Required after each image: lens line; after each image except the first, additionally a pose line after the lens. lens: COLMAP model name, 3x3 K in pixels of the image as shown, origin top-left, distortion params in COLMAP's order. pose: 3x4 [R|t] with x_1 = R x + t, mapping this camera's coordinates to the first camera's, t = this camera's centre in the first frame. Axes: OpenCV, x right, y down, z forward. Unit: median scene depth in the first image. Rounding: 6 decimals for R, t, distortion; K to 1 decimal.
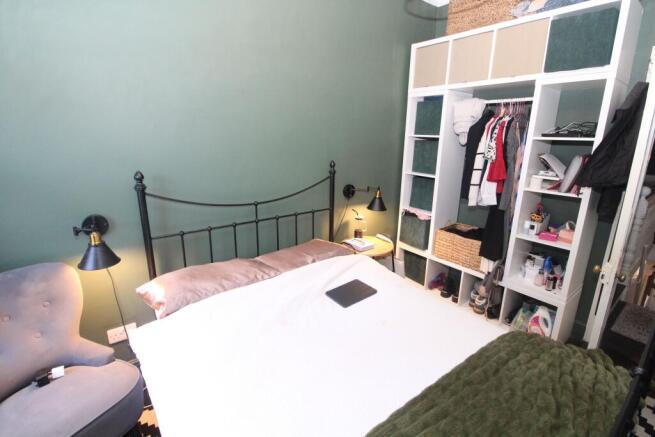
lens RADIAL K [[304.3, 0, 328.1], [0, 304.3, 209.9], [0, 0, 1]] dist [0.002073, -0.013261]
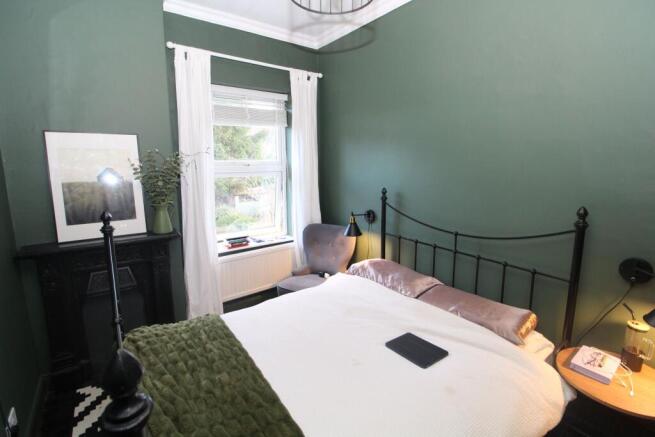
lens RADIAL K [[304.3, 0, 328.1], [0, 304.3, 209.9], [0, 0, 1]] dist [0.002073, -0.013261]
pose [[-0.016613, 0.140995, -0.989871, 0.745907], [-0.252886, 0.957227, 0.140590, -0.130377], [0.967353, 0.252660, 0.019753, 0.569515]]
